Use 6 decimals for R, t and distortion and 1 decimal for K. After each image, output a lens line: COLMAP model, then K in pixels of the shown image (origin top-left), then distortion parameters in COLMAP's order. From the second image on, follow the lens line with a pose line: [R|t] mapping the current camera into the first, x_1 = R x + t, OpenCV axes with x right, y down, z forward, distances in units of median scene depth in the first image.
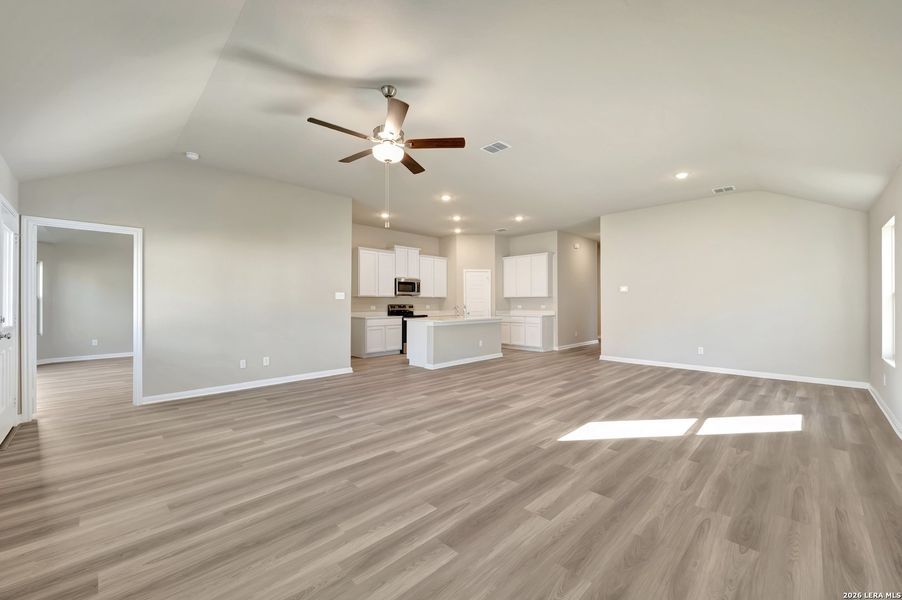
lens RADIAL K [[354.1, 0, 449.3], [0, 354.1, 309.1], [0, 0, 1]] dist [-0.000144, -0.000058]
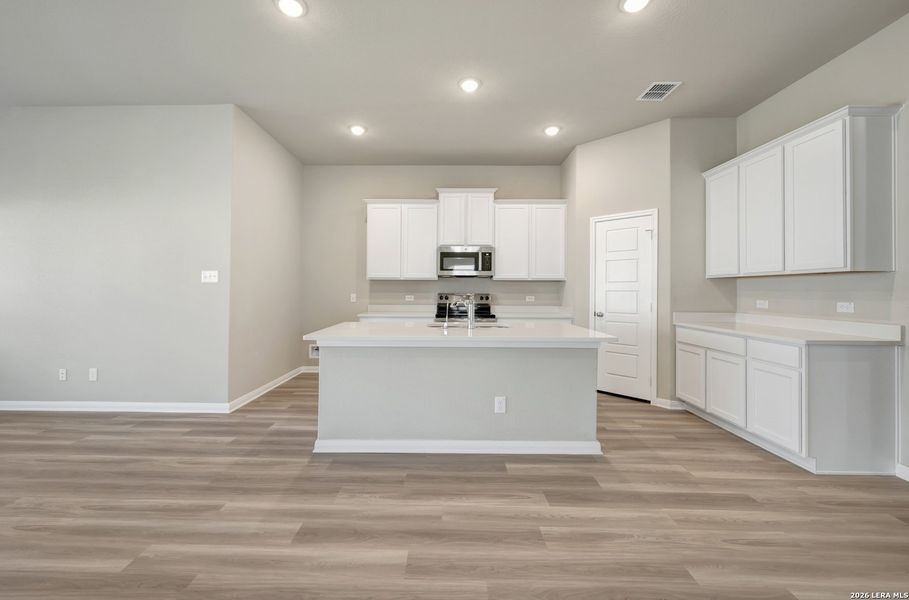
lens RADIAL K [[363.8, 0, 442.5], [0, 363.8, 287.2], [0, 0, 1]] dist [-0.001023, -0.000216]
pose [[0.695275, -0.001020, -0.718743, 0.259374], [-0.020104, 0.999580, -0.020866, -0.010563], [0.718463, 0.028957, 0.694962, 0.584192]]
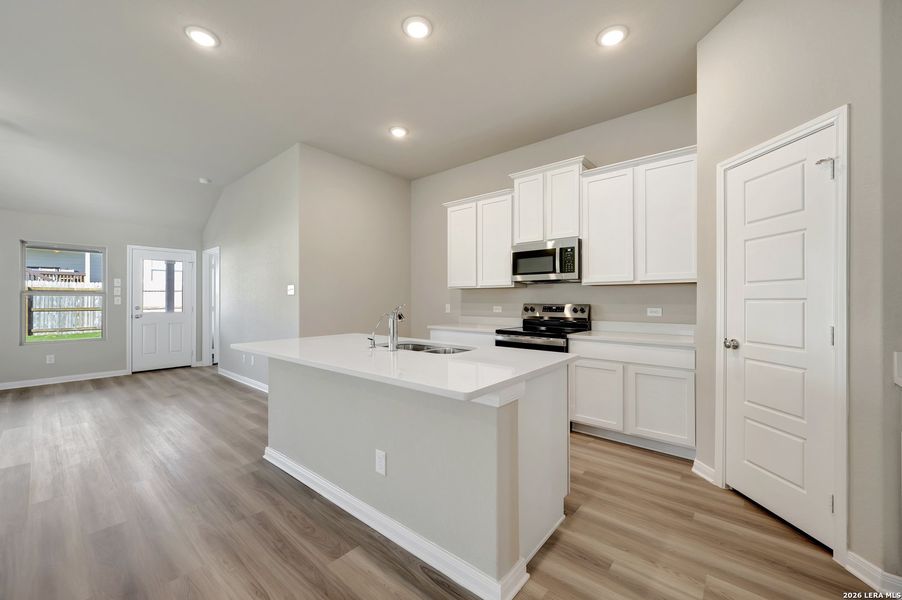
lens RADIAL K [[356.6, 0, 455.3], [0, 356.6, 298.0], [0, 0, 1]] dist [0.000173, 0.000012]
pose [[0.090661, -0.004067, -0.995874, 0.288069], [-0.018410, 0.999814, -0.005759, -0.015868], [0.995712, 0.018856, 0.090569, 0.855646]]
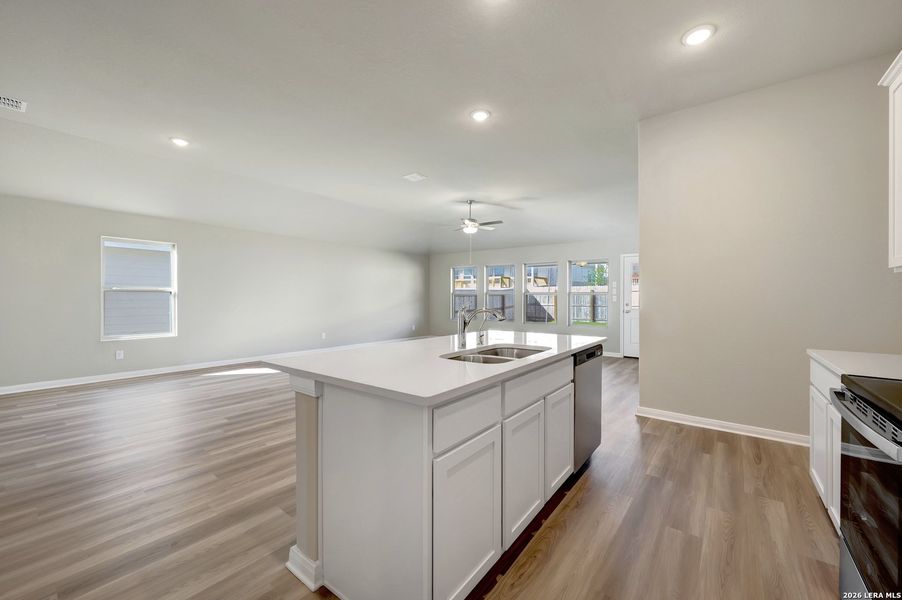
lens RADIAL K [[356.6, 0, 455.3], [0, 356.6, 298.0], [0, 0, 1]] dist [0.000173, 0.000012]
pose [[-0.990624, -0.001703, -0.136606, 0.076051], [-0.004336, 0.999811, 0.018976, -0.018836], [0.136548, 0.019390, -0.990444, 1.078891]]
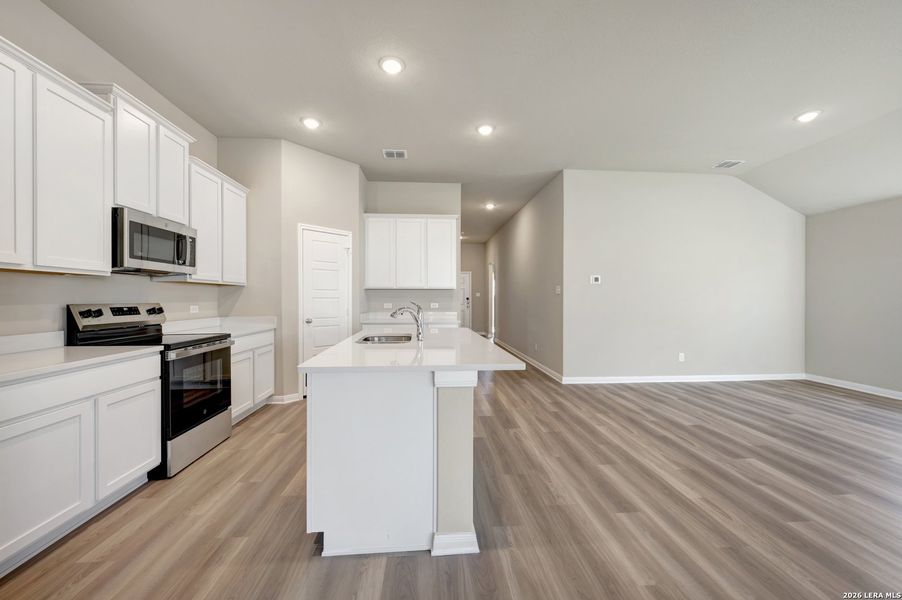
lens RADIAL K [[358.7, 0, 452.3], [0, 358.7, 300.4], [0, 0, 1]] dist [0.000497, -0.000057]
pose [[0.648552, -0.001471, 0.761169, -0.188026], [0.012491, 0.999884, -0.008711, -0.010008], [-0.761068, 0.015157, 0.648495, 0.605867]]
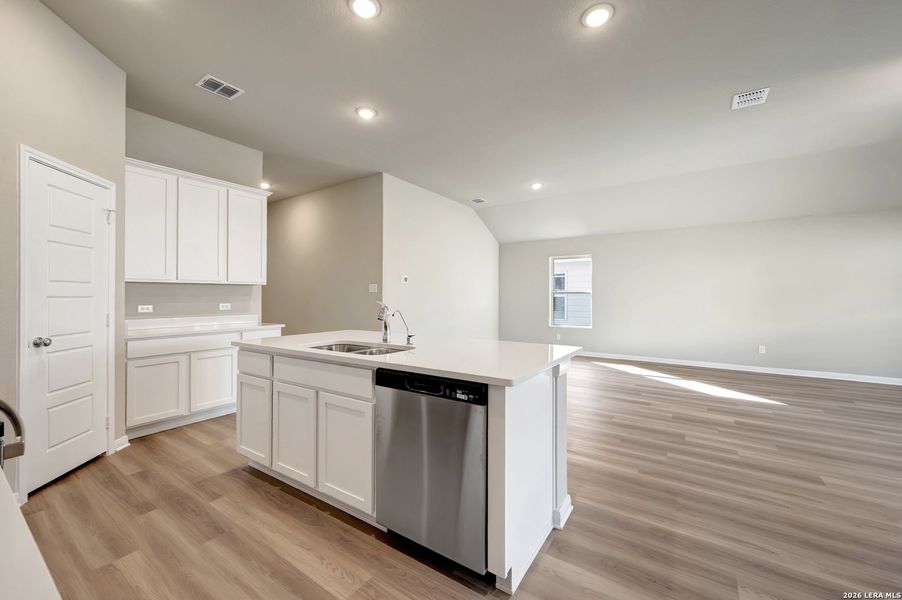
lens RADIAL K [[359.4, 0, 459.6], [0, 359.4, 297.1], [0, 0, 1]] dist [-0.000588, -0.000099]
pose [[-0.203346, 0.000016, 0.979107, -0.244488], [0.018710, 0.999817, 0.003870, -0.014984], [-0.978928, 0.019106, -0.203309, 0.837595]]
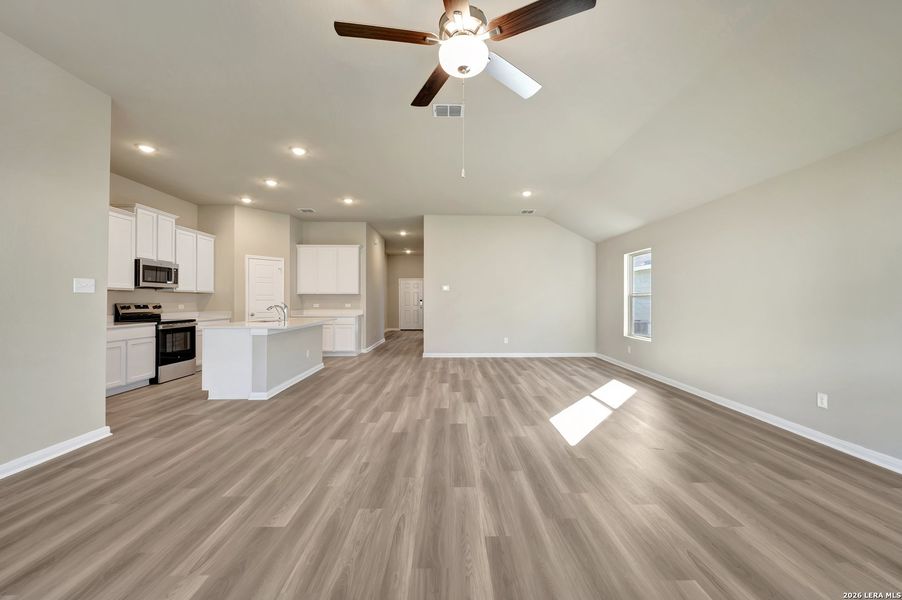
lens RADIAL K [[362.2, 0, 452.4], [0, 362.2, 298.8], [0, 0, 1]] dist [0.002186, 0.000247]
pose [[0.693471, 0.005837, 0.720461, -0.215509], [0.011290, 0.999756, -0.018967, -0.002806], [-0.720396, 0.021287, 0.693236, 0.191730]]
